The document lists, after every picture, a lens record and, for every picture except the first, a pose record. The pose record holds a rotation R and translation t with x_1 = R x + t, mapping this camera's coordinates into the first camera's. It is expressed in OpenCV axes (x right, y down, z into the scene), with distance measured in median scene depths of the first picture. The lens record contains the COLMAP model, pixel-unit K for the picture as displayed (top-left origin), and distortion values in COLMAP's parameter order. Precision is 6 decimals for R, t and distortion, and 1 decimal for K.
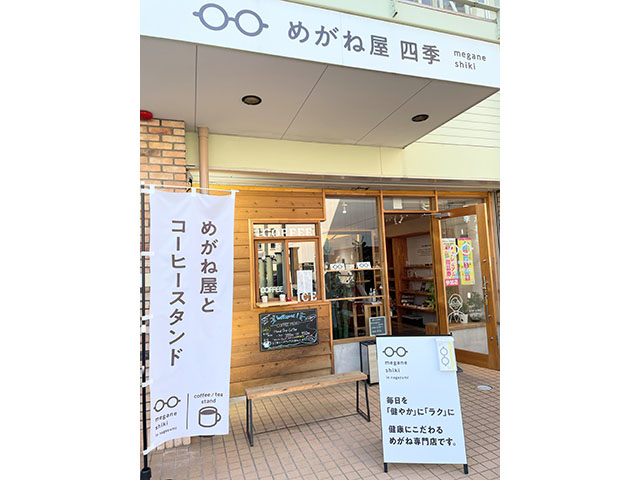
lens RADIAL K [[366.5, 0, 319.8], [0, 366.5, 237.2], [0, 0, 1]] dist [-0.002093, -0.000839]
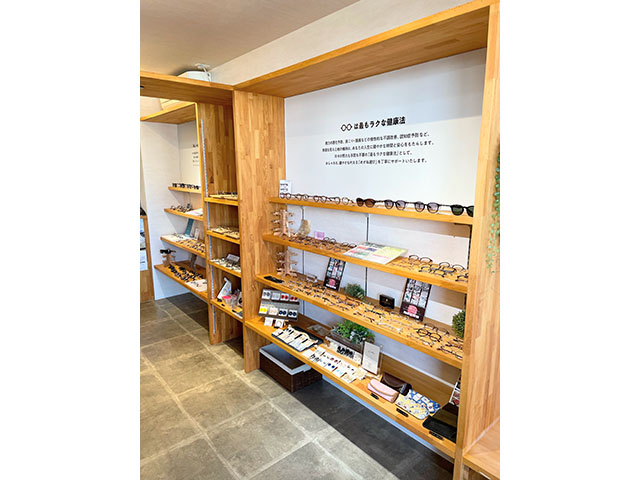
lens RADIAL K [[366.5, 0, 321.3], [0, 366.5, 241.3], [0, 0, 1]] dist [-0.002093, -0.000839]
pose [[0.935119, -0.017687, 0.353893, 0.164649], [-0.072962, 0.967739, 0.241158, 0.041206], [-0.346741, -0.251332, 0.903661, 0.724350]]
